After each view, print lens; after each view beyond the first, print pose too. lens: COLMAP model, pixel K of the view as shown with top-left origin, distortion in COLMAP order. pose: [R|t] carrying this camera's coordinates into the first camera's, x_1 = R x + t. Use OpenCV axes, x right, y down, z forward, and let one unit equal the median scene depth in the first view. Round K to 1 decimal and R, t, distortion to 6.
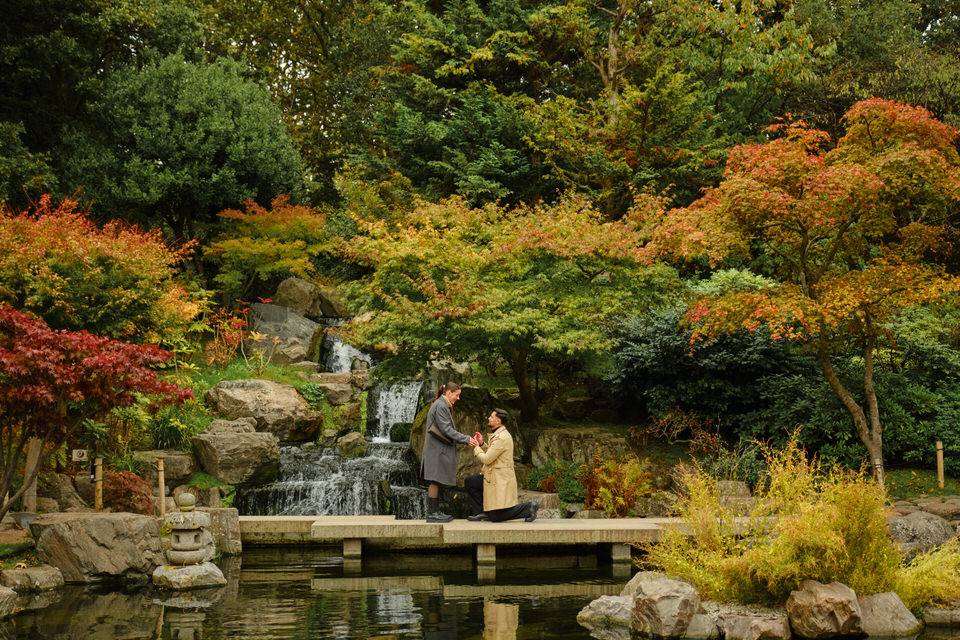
lens RADIAL K [[1482.5, 0, 480.0], [0, 1482.5, 320.0], [0, 0, 1]] dist [0.000057, -0.014531]
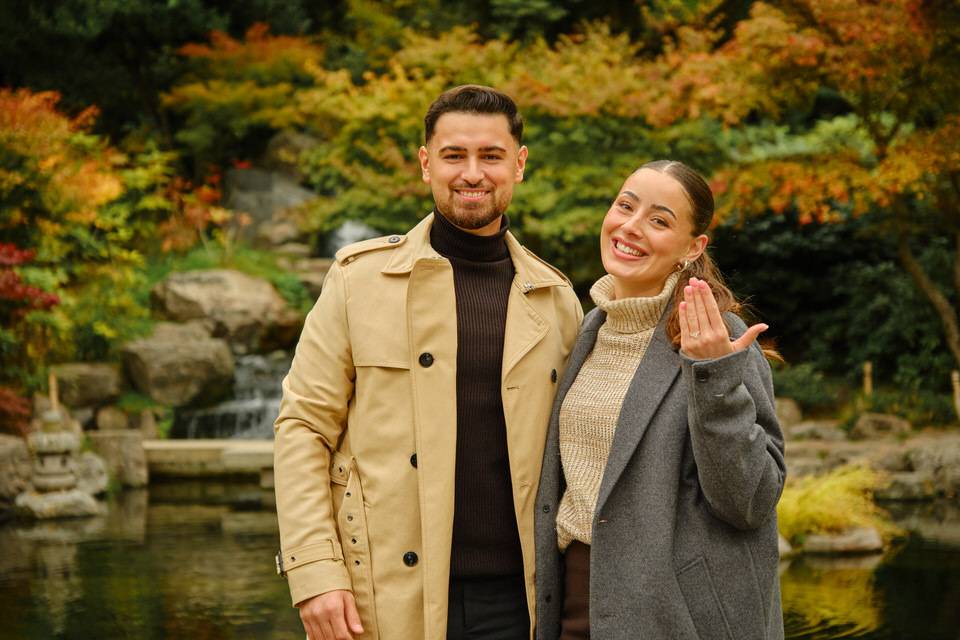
lens RADIAL K [[2591.9, 0, 466.1], [0, 2591.9, 360.8], [0, 0, 1]] dist [0.053856, 0.243272]
pose [[0.988600, -0.003496, -0.150524, 0.201805], [0.016638, 0.996145, 0.086135, -0.031159], [0.149642, -0.087658, 0.984847, -0.351539]]
